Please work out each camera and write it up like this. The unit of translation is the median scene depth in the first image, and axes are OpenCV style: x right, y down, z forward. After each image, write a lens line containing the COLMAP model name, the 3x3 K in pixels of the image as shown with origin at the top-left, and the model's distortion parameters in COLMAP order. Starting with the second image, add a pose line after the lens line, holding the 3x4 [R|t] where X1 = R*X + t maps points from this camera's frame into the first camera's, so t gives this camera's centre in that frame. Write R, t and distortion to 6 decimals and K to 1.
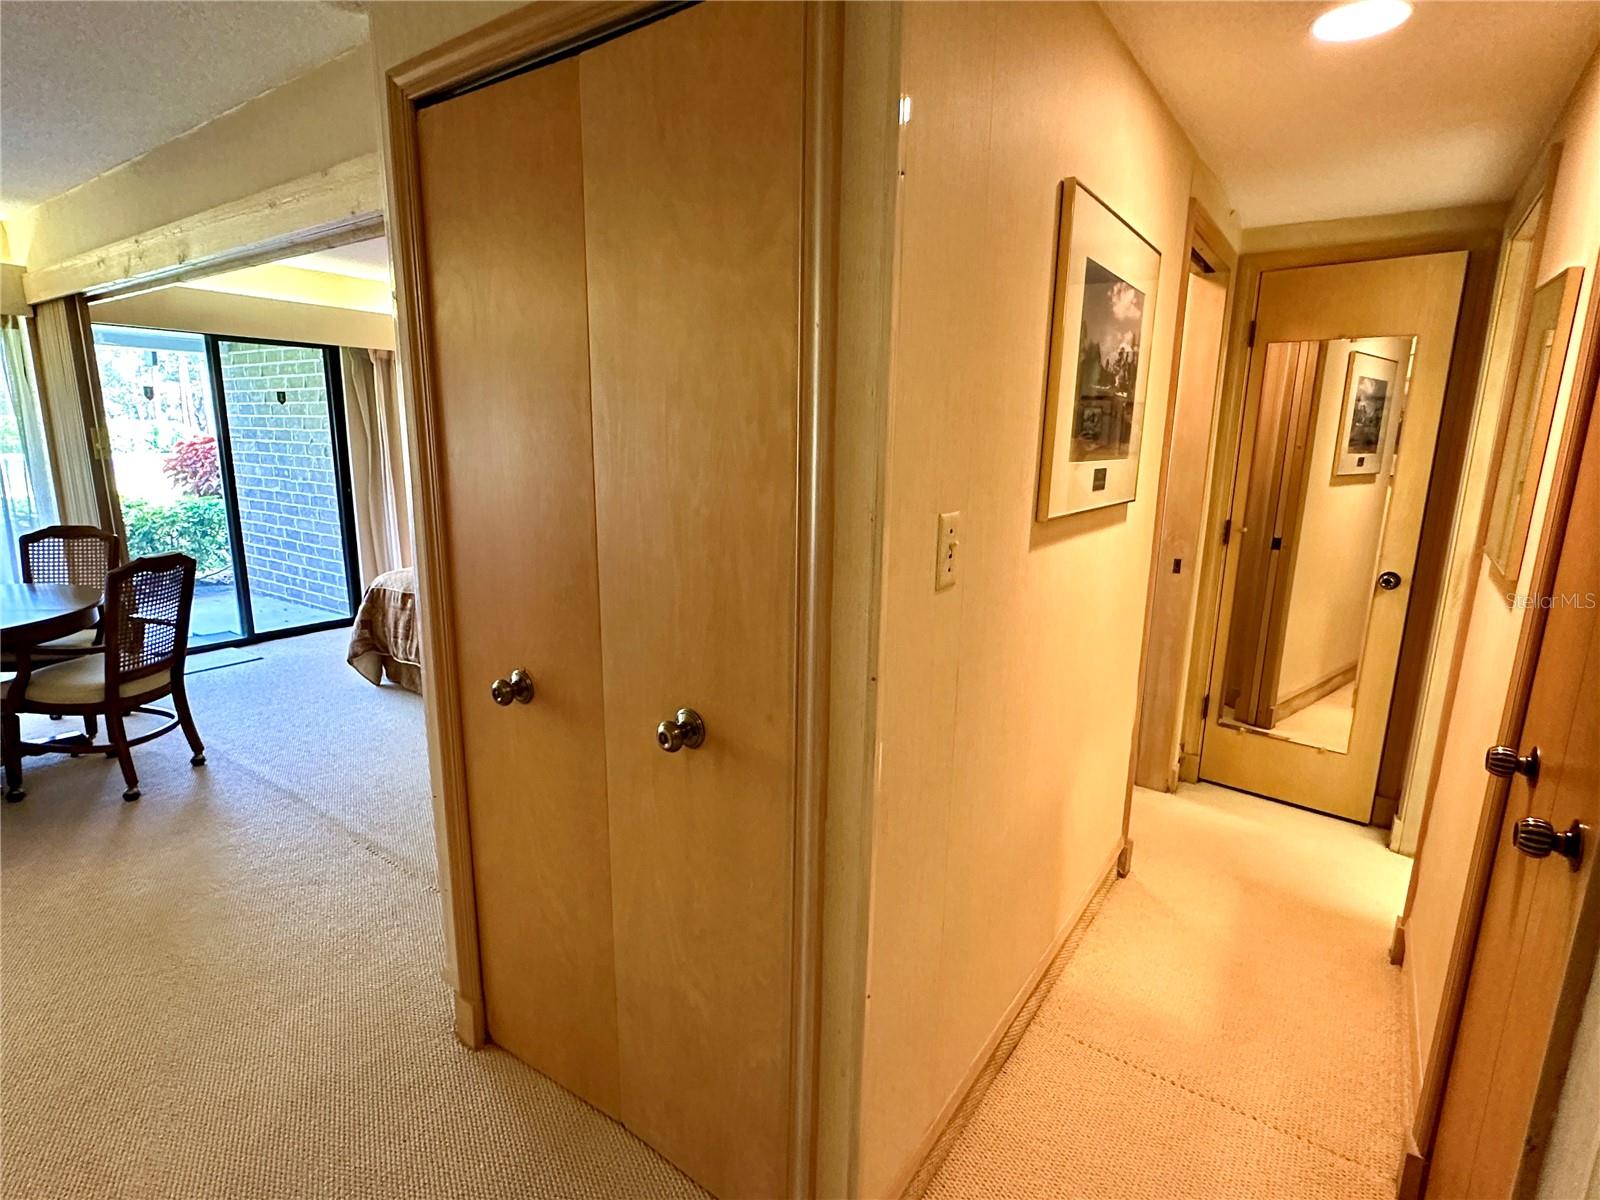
lens RADIAL K [[807.6, 0, 802.4], [0, 807.6, 599.8], [0, 0, 1]] dist [-0.002364, 0.002422]
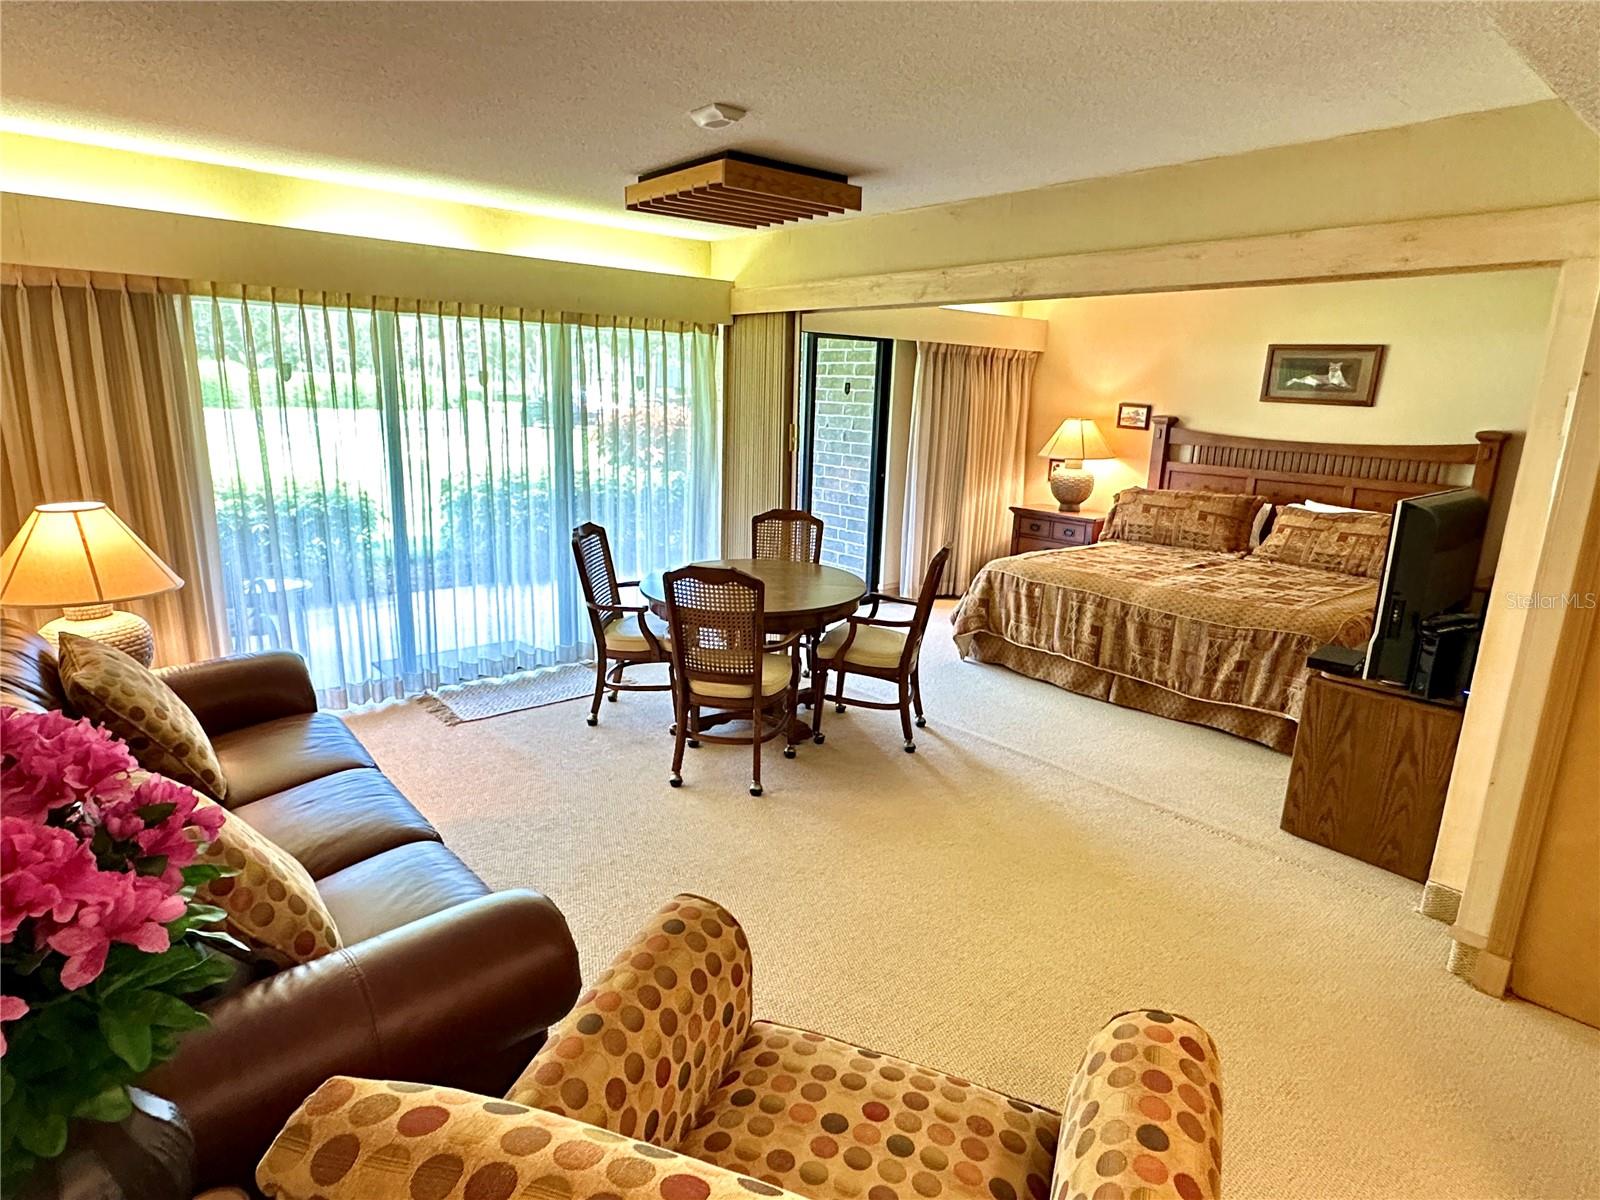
lens RADIAL K [[905.5, 0, 793.2], [0, 905.5, 604.5], [0, 0, 1]] dist [-0.002438, 0.002895]
pose [[0.966396, 0.070378, -0.247237, -0.557994], [-0.064696, 0.997422, 0.031041, 0.003285], [0.248785, -0.014003, 0.968458, -0.259580]]
